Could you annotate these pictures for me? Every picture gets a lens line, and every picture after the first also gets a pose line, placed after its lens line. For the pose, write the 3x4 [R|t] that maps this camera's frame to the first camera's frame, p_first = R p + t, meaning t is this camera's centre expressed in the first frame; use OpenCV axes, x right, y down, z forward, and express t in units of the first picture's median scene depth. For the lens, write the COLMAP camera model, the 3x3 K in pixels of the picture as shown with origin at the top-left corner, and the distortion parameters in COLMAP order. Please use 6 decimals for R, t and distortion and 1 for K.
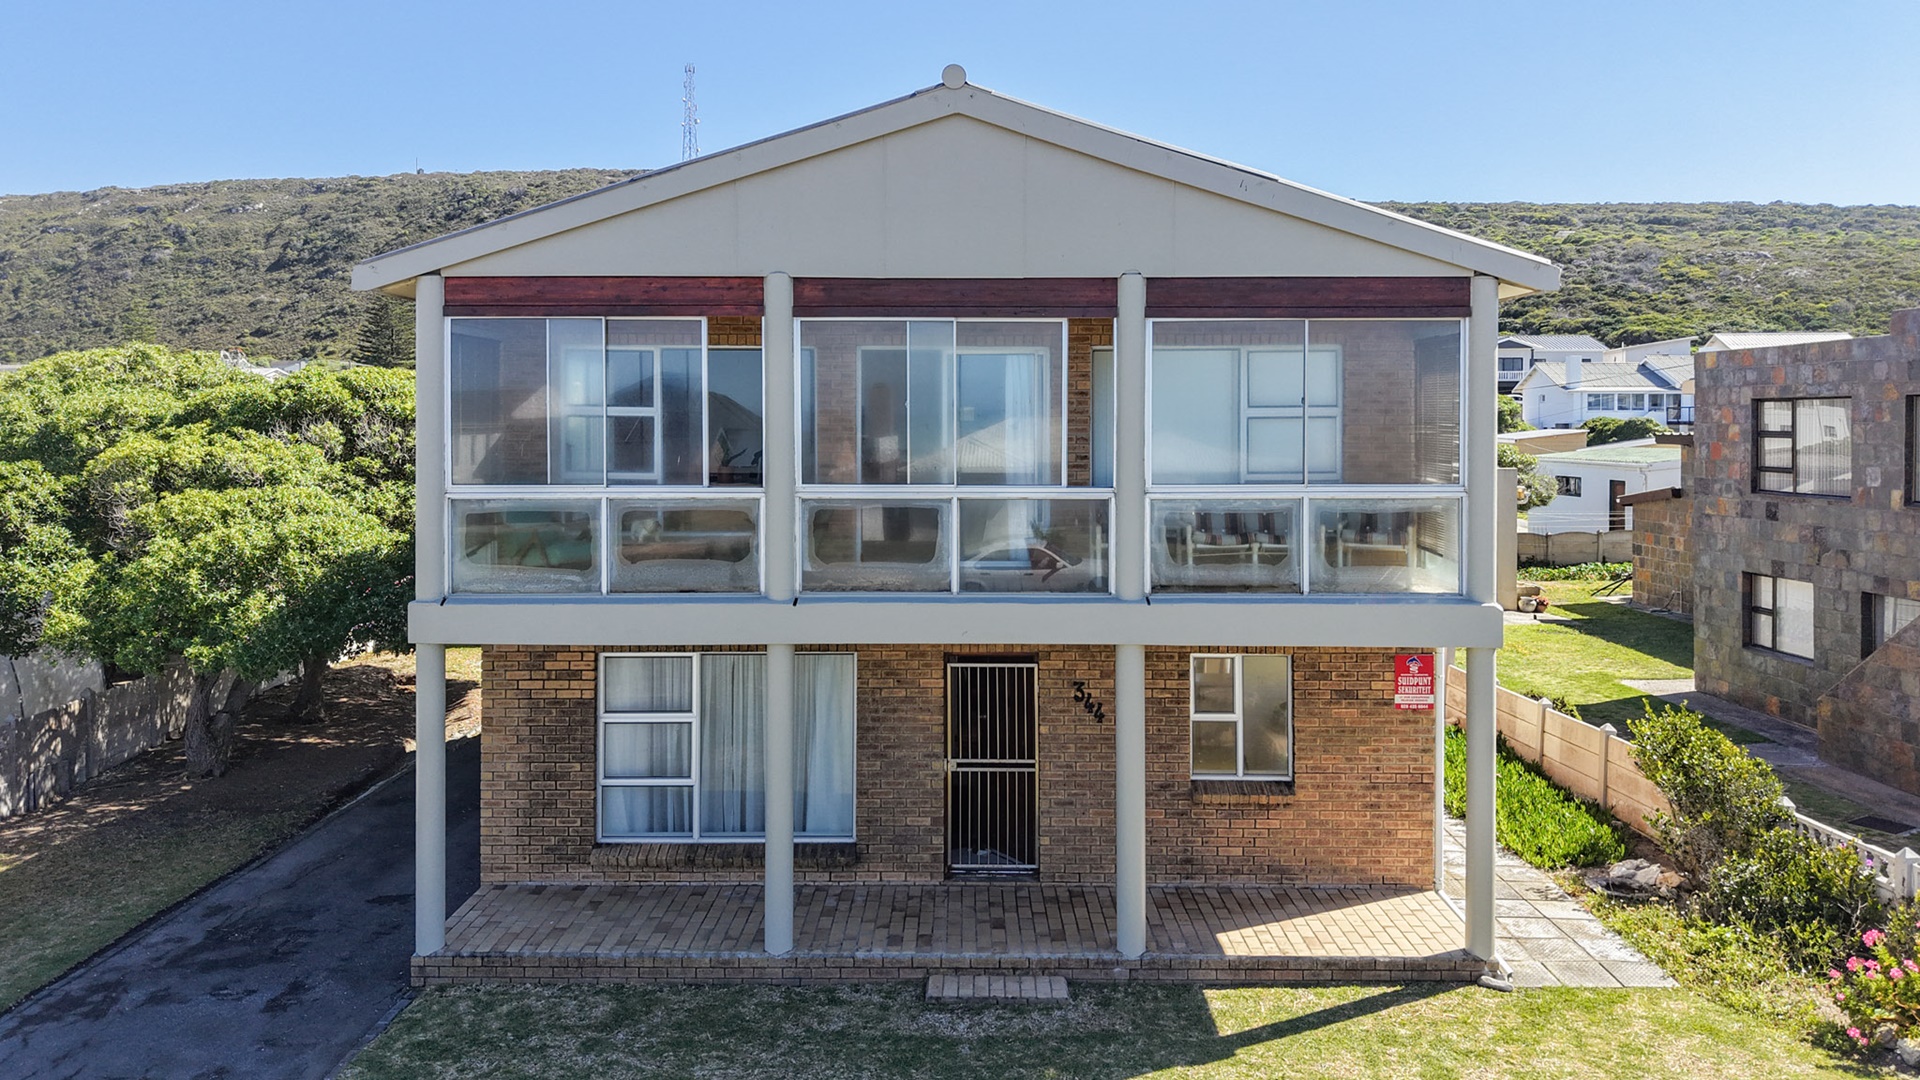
lens RADIAL K [[1344.5, 0, 954.4], [0, 1344.5, 428.7], [0, 0, 1]] dist [0.009760, -0.005278]
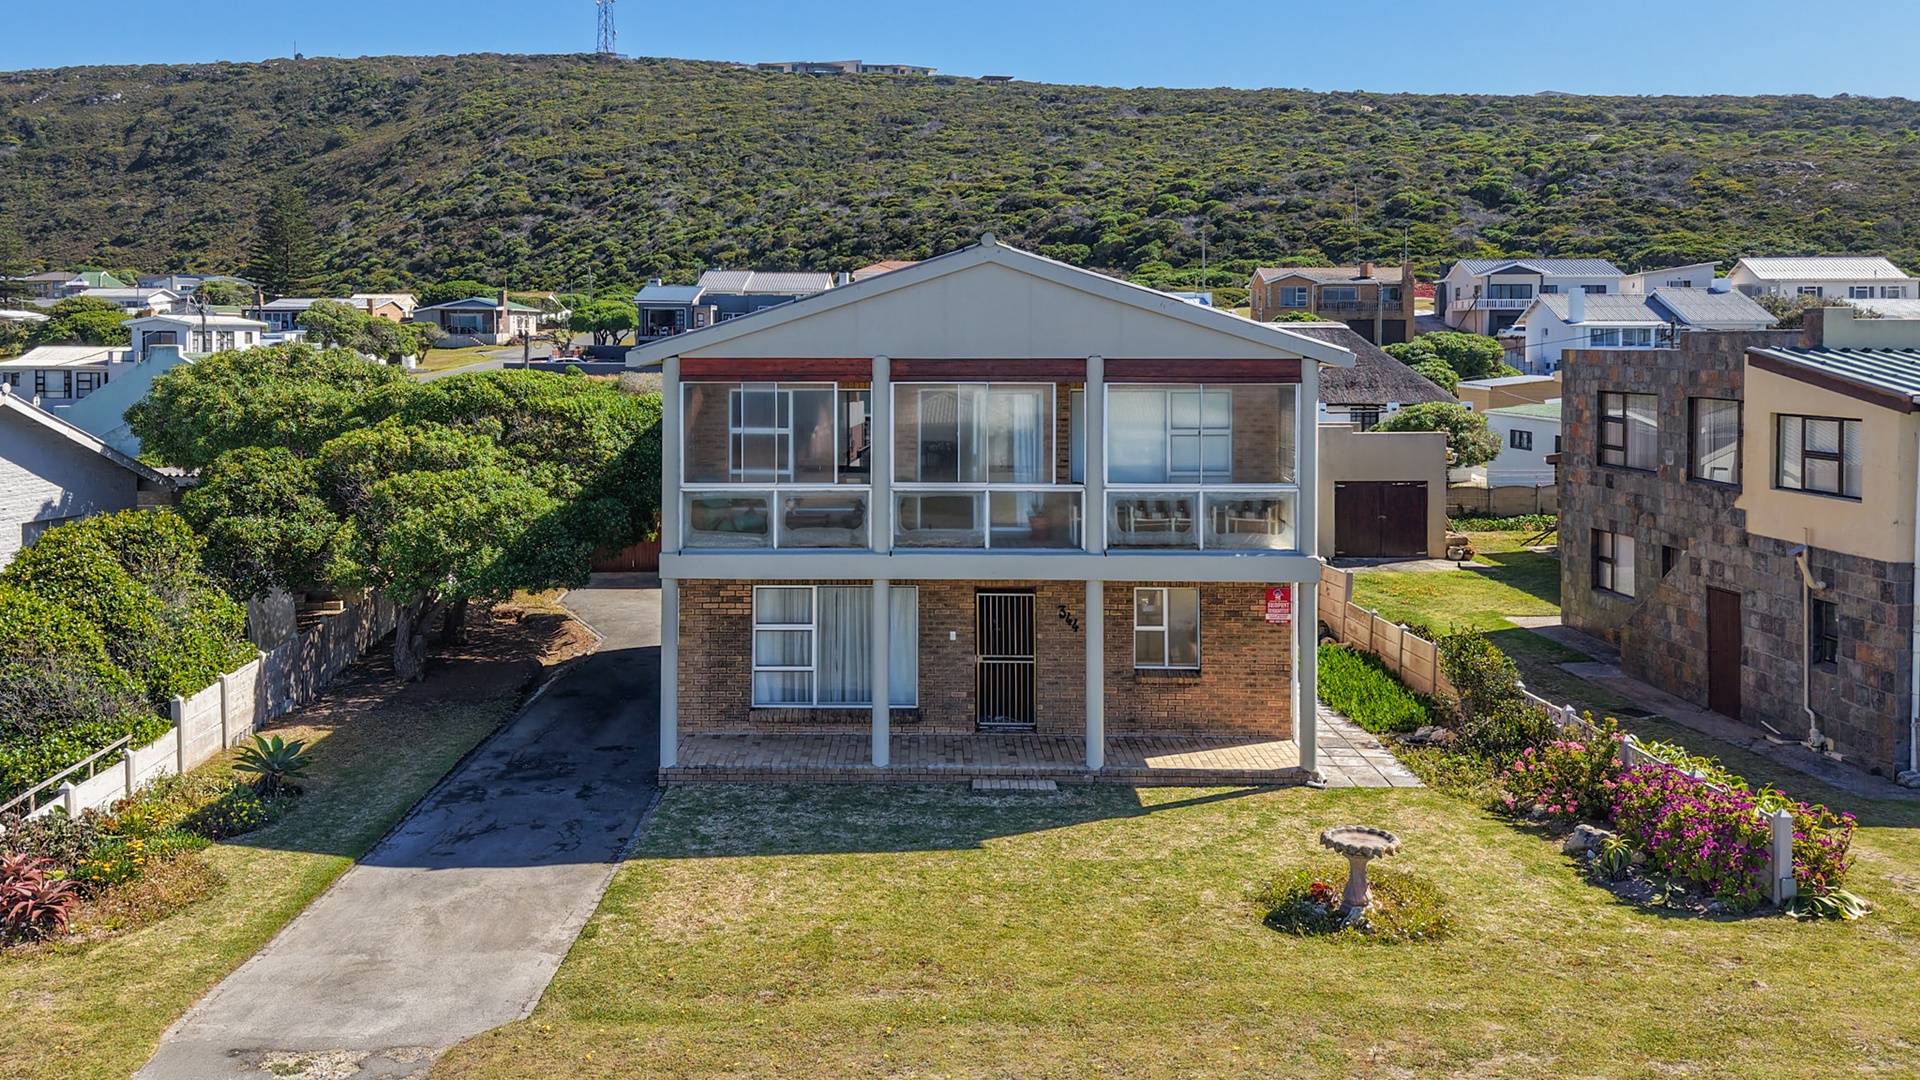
lens RADIAL K [[1532.7, 0, 895.8], [0, 1532.7, 377.2], [0, 0, 1]] dist [0.071434, -0.123844]
pose [[0.999980, 0.000363, -0.006314, -0.089602], [-0.000244, 0.999822, 0.018858, -0.109592], [0.006320, -0.018856, 0.999802, -0.779917]]
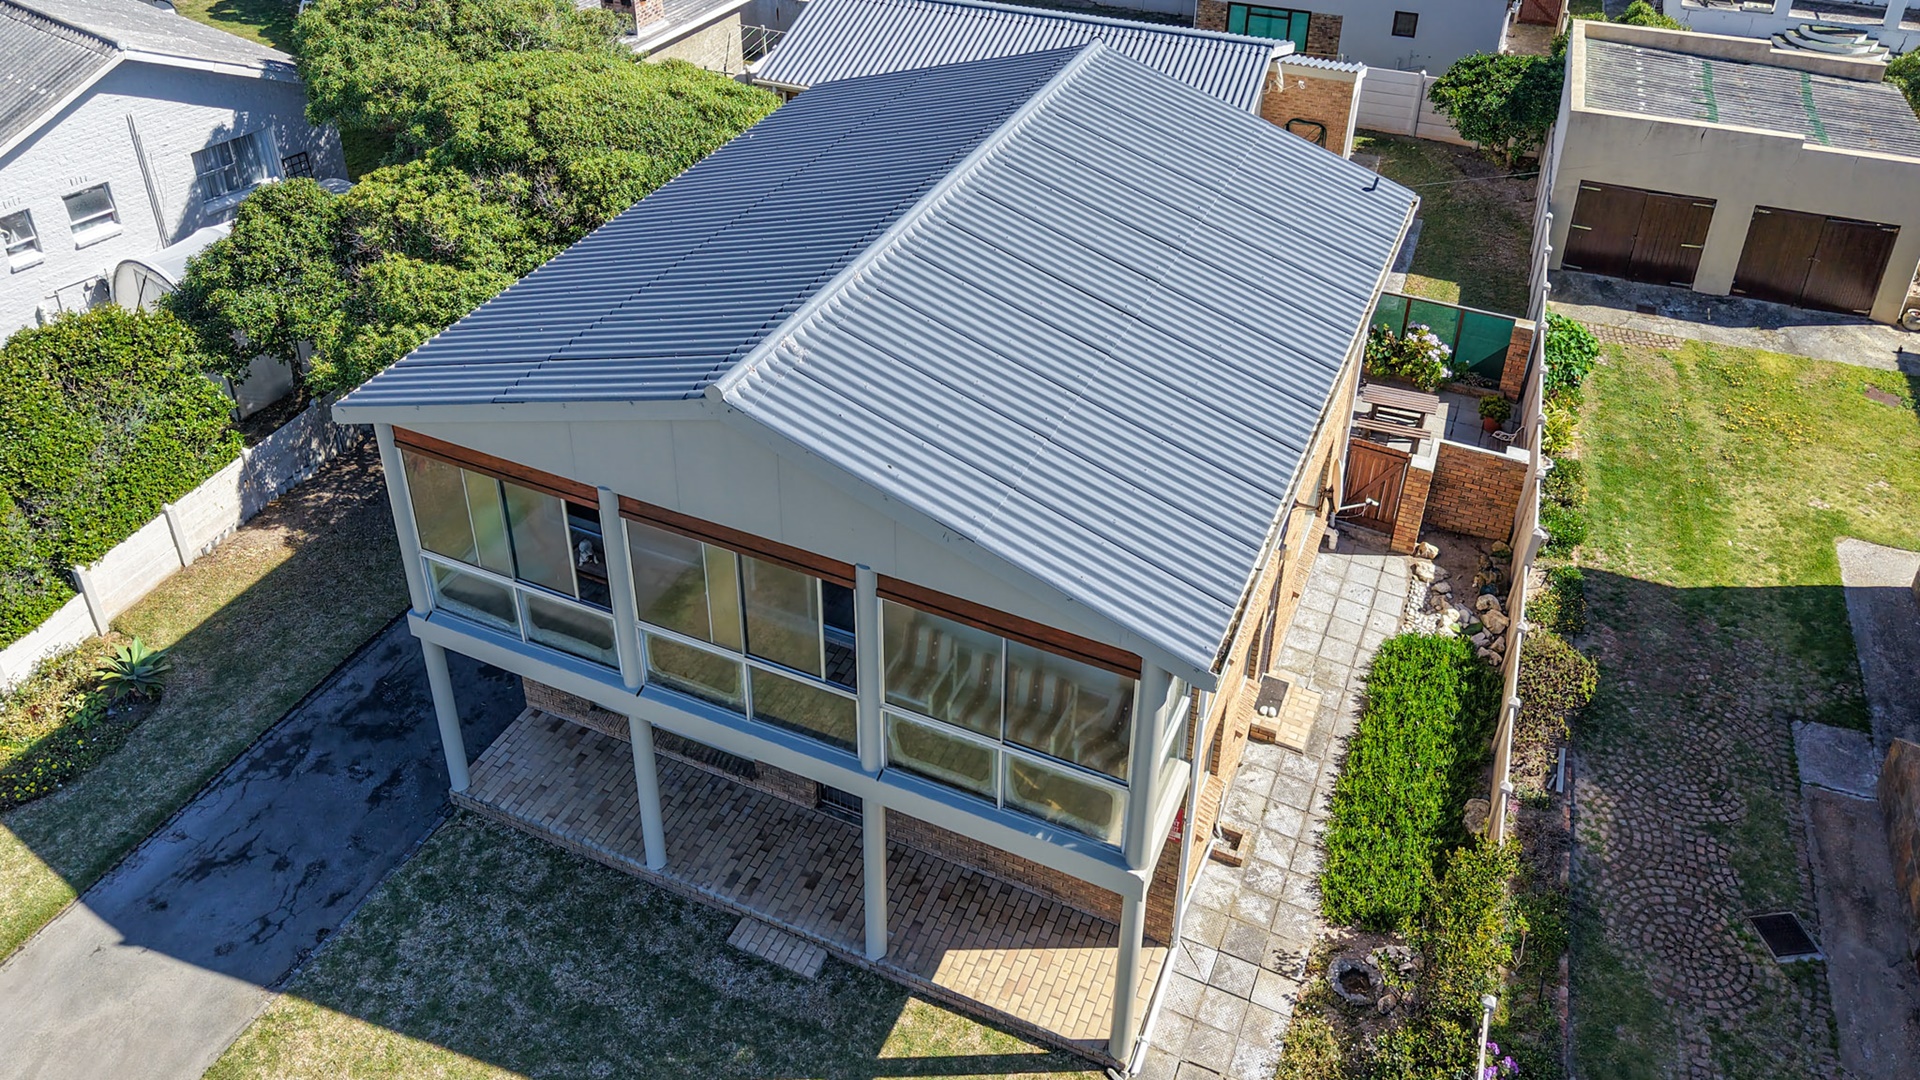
lens RADIAL K [[1487.9, 0, 935.9], [0, 1487.9, 335.6], [0, 0, 1]] dist [0.010160, -0.002811]
pose [[0.918407, 0.210903, -0.334737, 0.499082], [-0.020590, 0.870402, 0.491911, -0.799528], [0.395101, -0.444882, 0.803726, 0.079355]]
